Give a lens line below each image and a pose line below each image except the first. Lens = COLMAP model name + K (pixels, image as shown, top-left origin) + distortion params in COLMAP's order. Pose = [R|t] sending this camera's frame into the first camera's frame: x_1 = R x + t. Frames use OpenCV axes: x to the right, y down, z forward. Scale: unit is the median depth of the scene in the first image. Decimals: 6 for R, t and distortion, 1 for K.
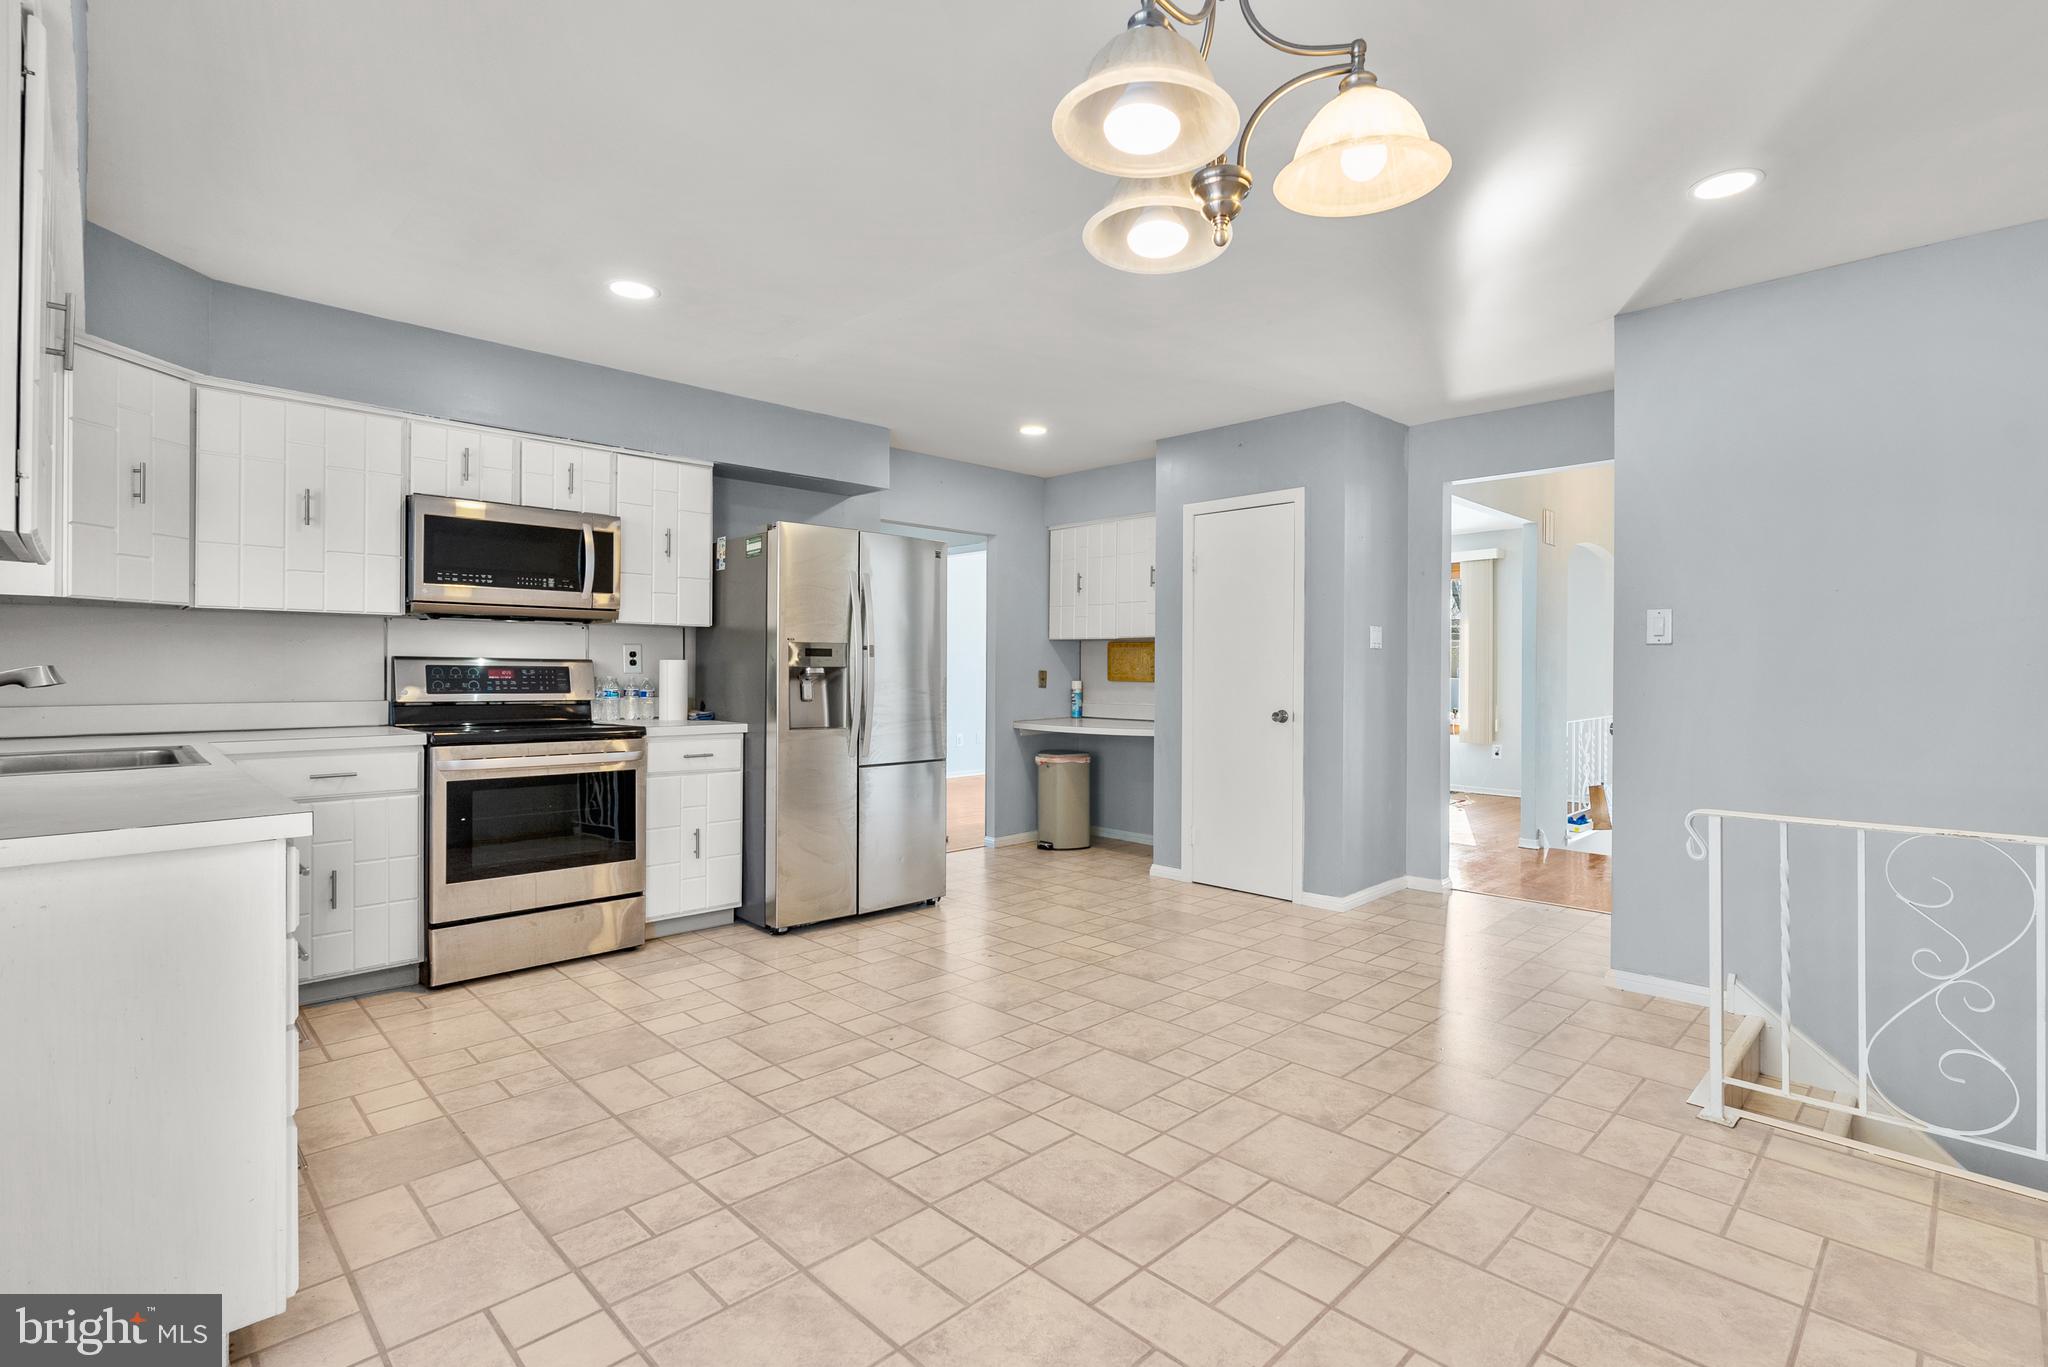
lens RADIAL K [[953.9, 0, 1051.7], [0, 953.9, 668.7], [0, 0, 1]] dist [-0.003403, 0.001198]
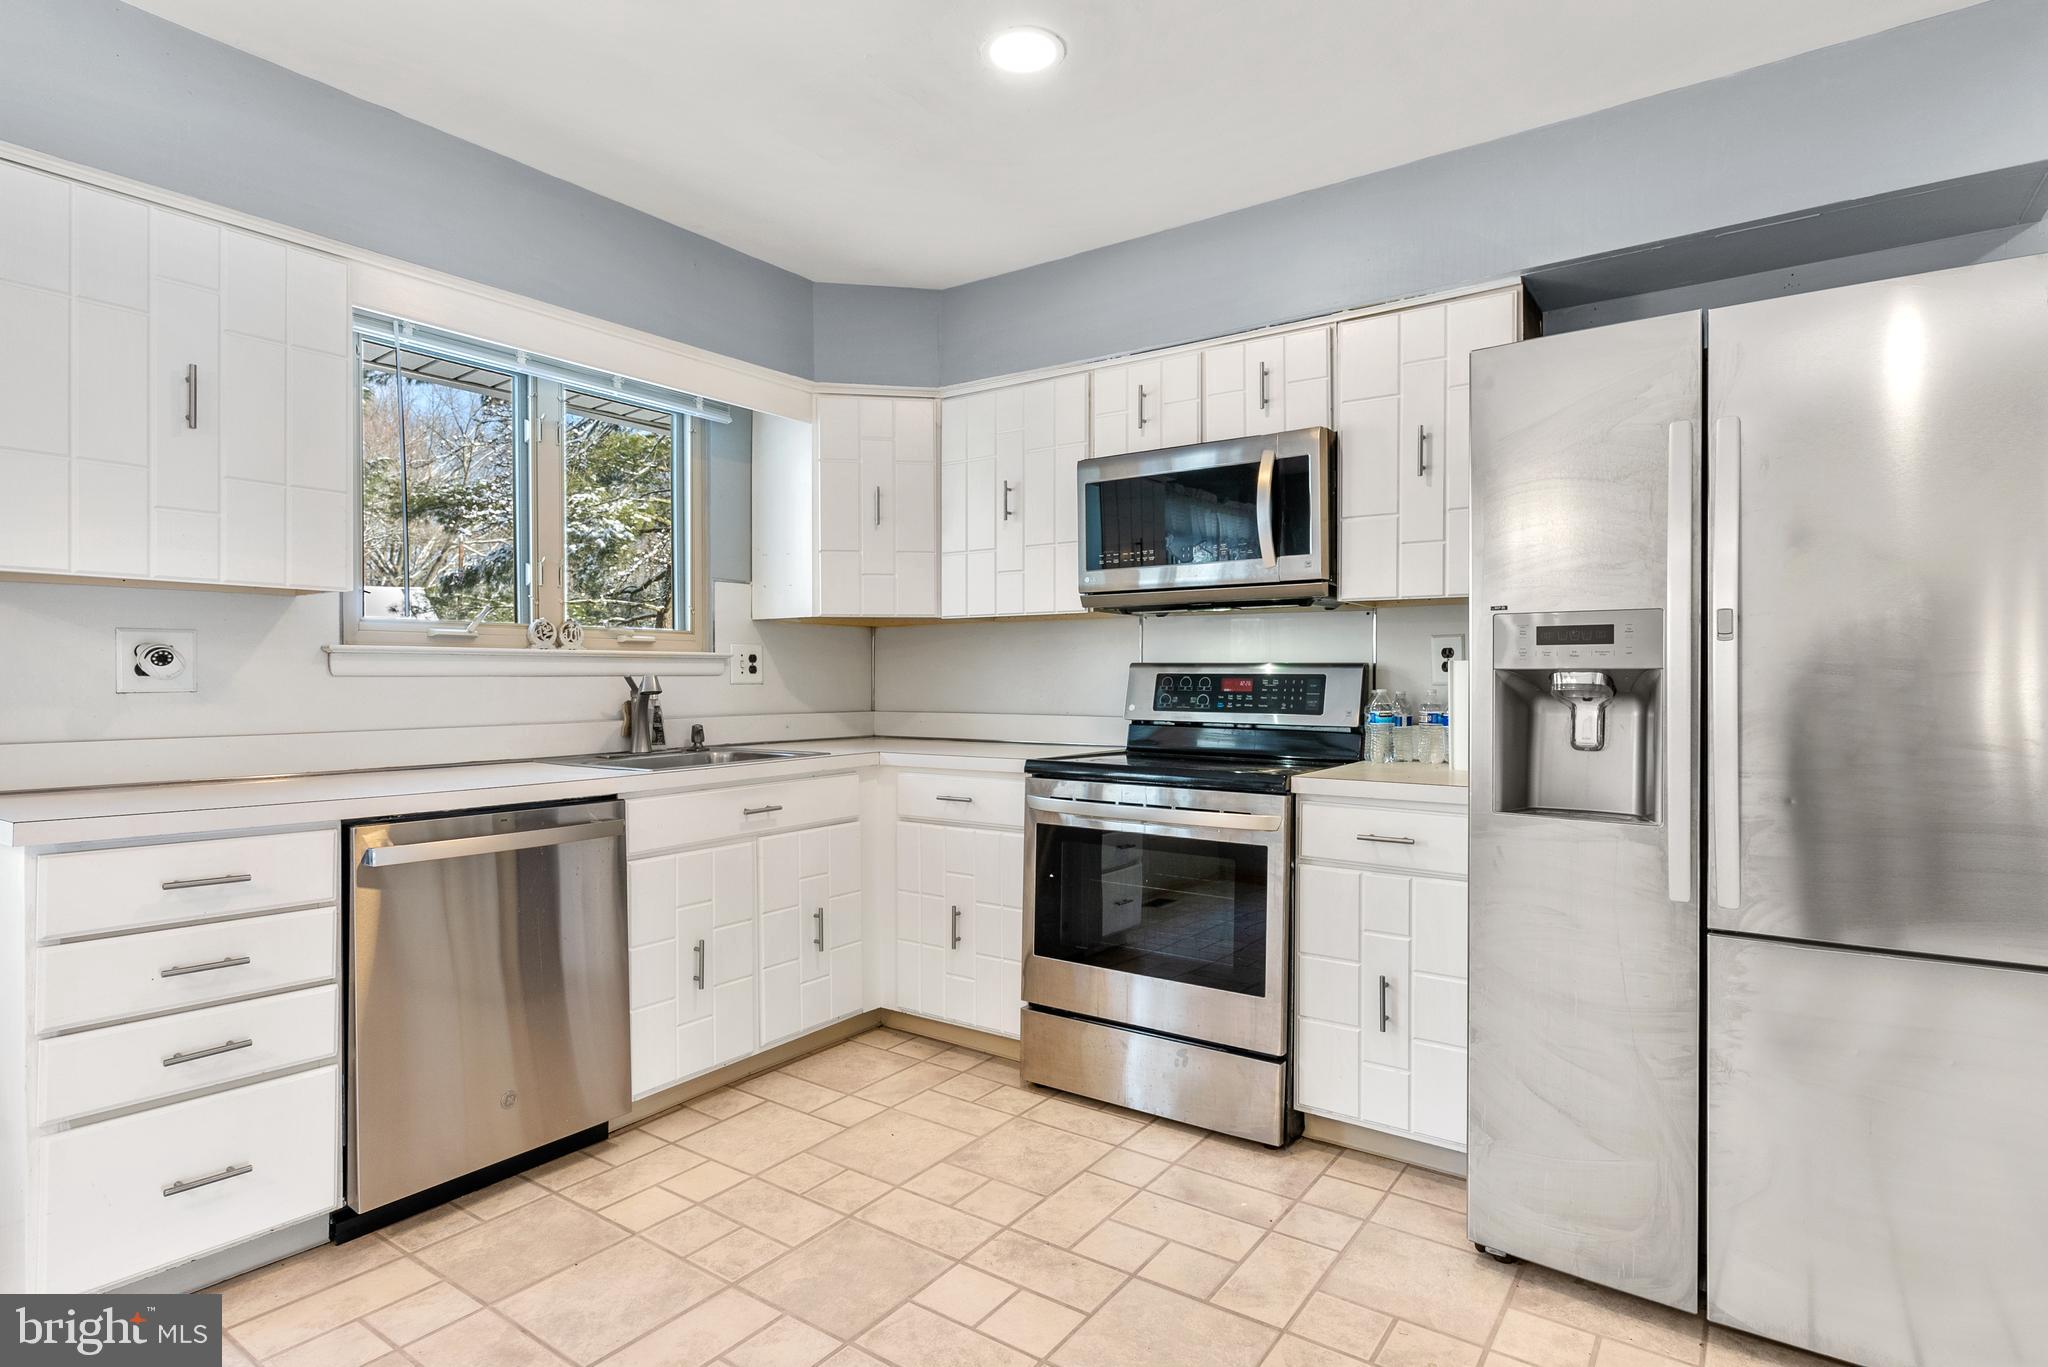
lens RADIAL K [[1052.0, 0, 1037.5], [0, 1052.0, 684.3], [0, 0, 1]] dist [-0.001254, 0.000613]
pose [[0.168519, 0.000740, -0.985698, 0.198123], [0.002085, 0.999997, 0.001107, 0.004319], [0.985696, -0.002241, 0.168517, 0.802272]]
